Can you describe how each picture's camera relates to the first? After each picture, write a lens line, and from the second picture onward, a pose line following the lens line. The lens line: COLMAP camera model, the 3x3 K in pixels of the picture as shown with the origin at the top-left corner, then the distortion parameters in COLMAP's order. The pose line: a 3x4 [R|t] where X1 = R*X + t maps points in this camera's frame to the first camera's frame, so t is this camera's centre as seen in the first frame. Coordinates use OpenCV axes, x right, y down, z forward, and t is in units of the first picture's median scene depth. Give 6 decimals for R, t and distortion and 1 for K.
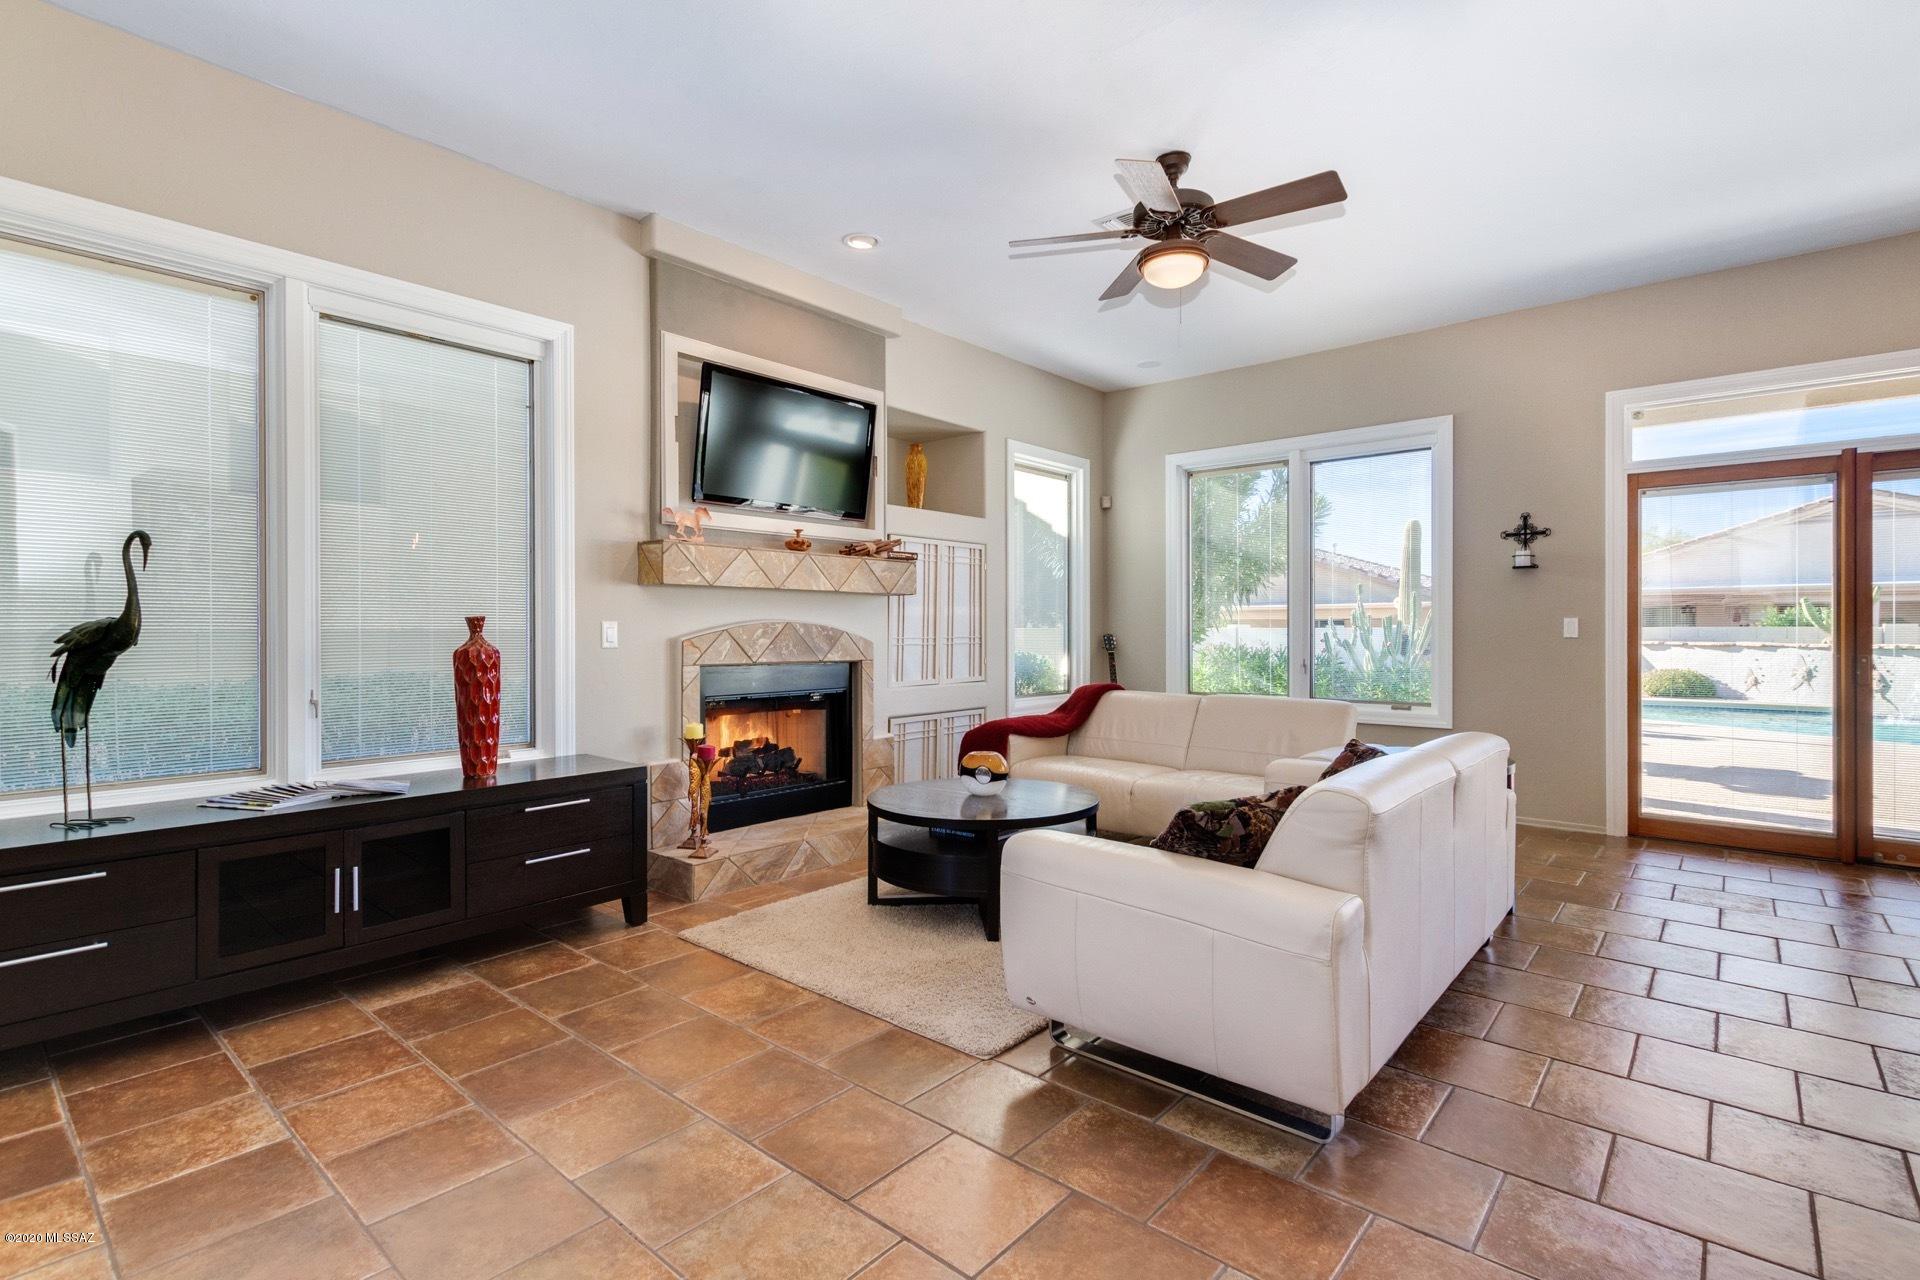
lens RADIAL K [[906.5, 0, 944.7], [0, 906.5, 624.6], [0, 0, 1]] dist [0.012500, -0.000272]
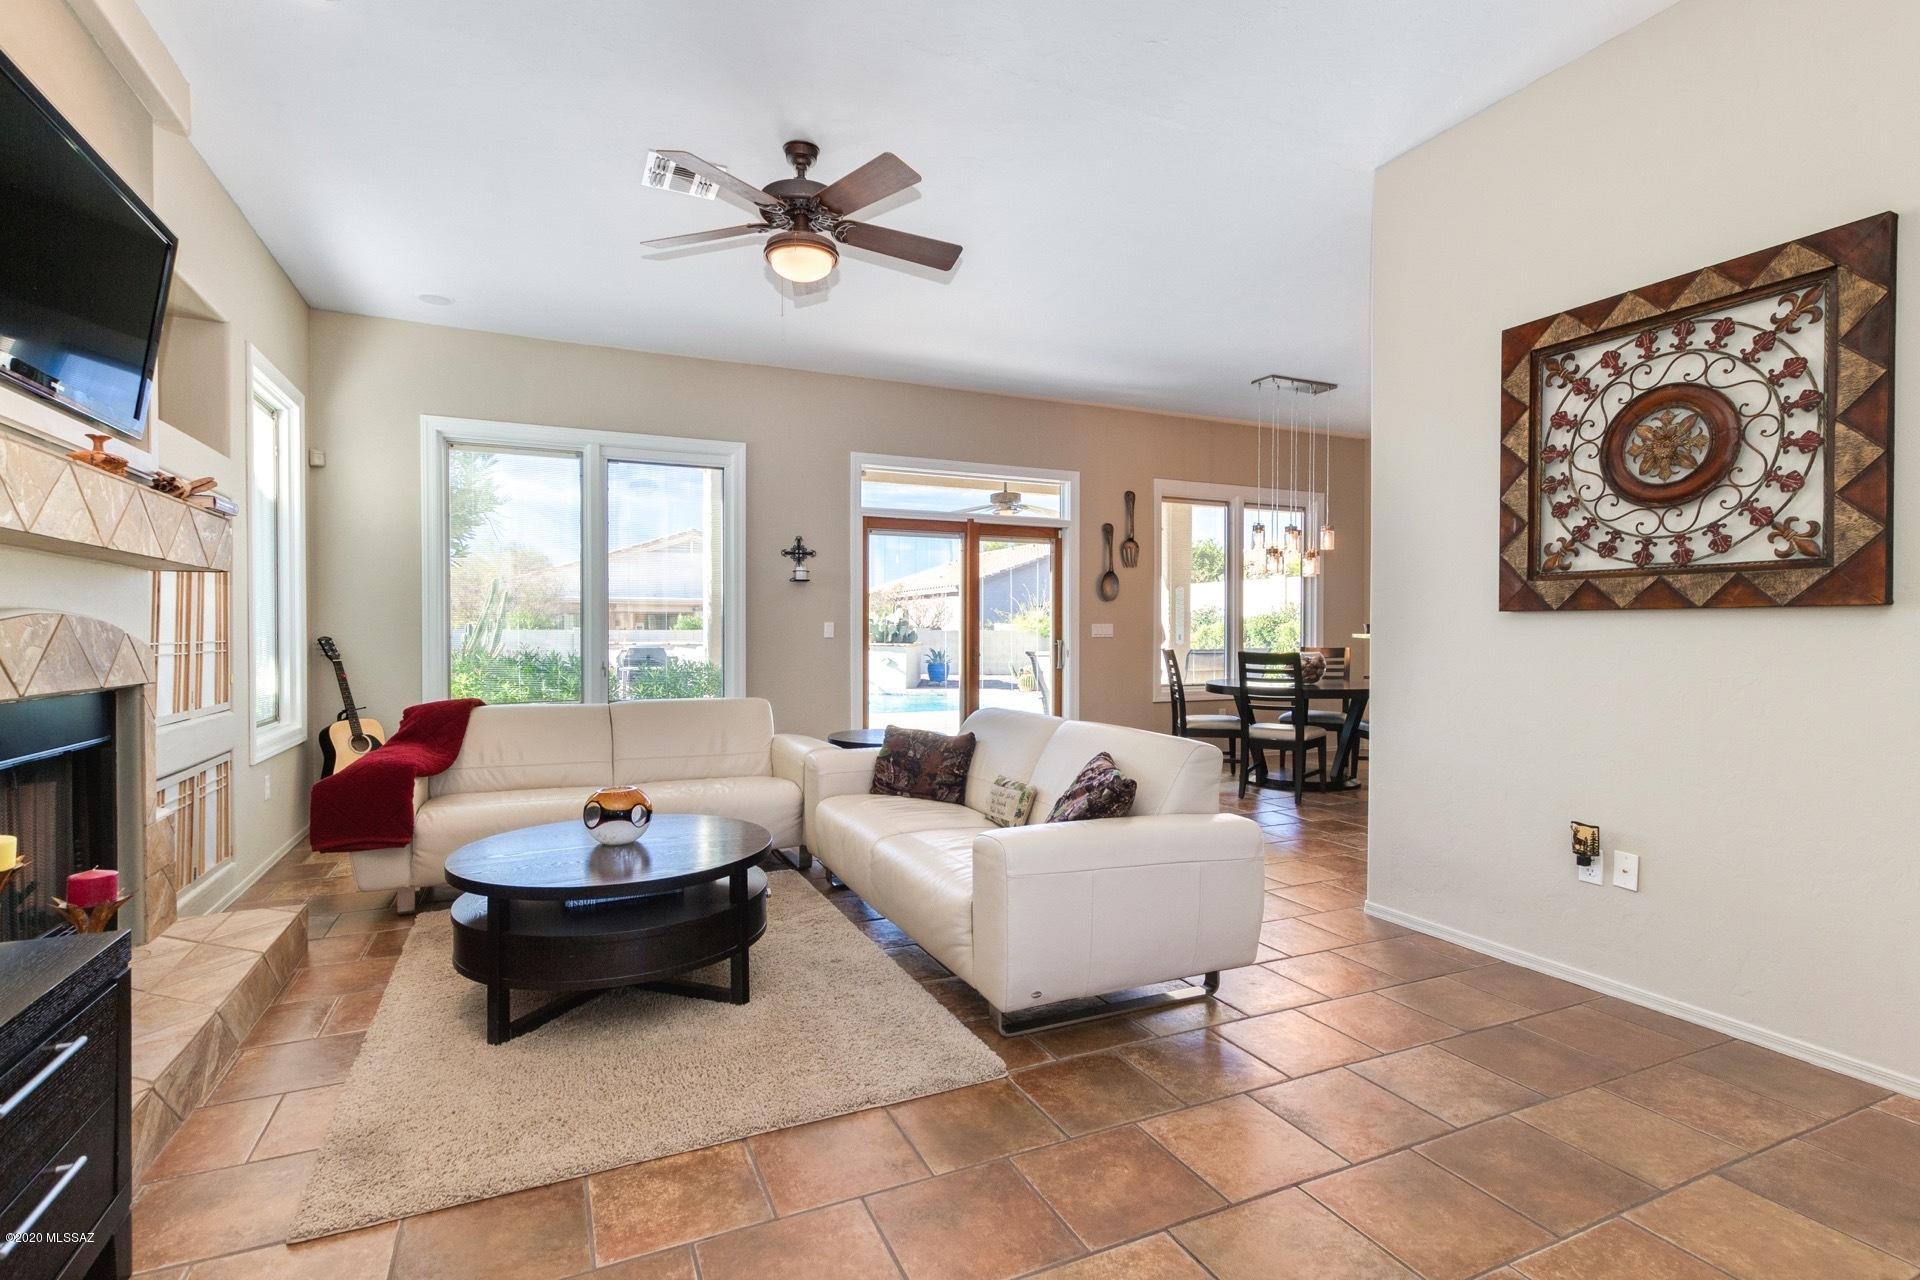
lens RADIAL K [[906.5, 0, 947.7], [0, 906.5, 644.2], [0, 0, 1]] dist [0.012500, -0.000272]
pose [[0.407887, -0.011936, 0.912954, -0.406080], [-0.005838, 0.999860, 0.015681, 0.002989], [-0.913014, -0.011726, 0.407761, 0.317631]]
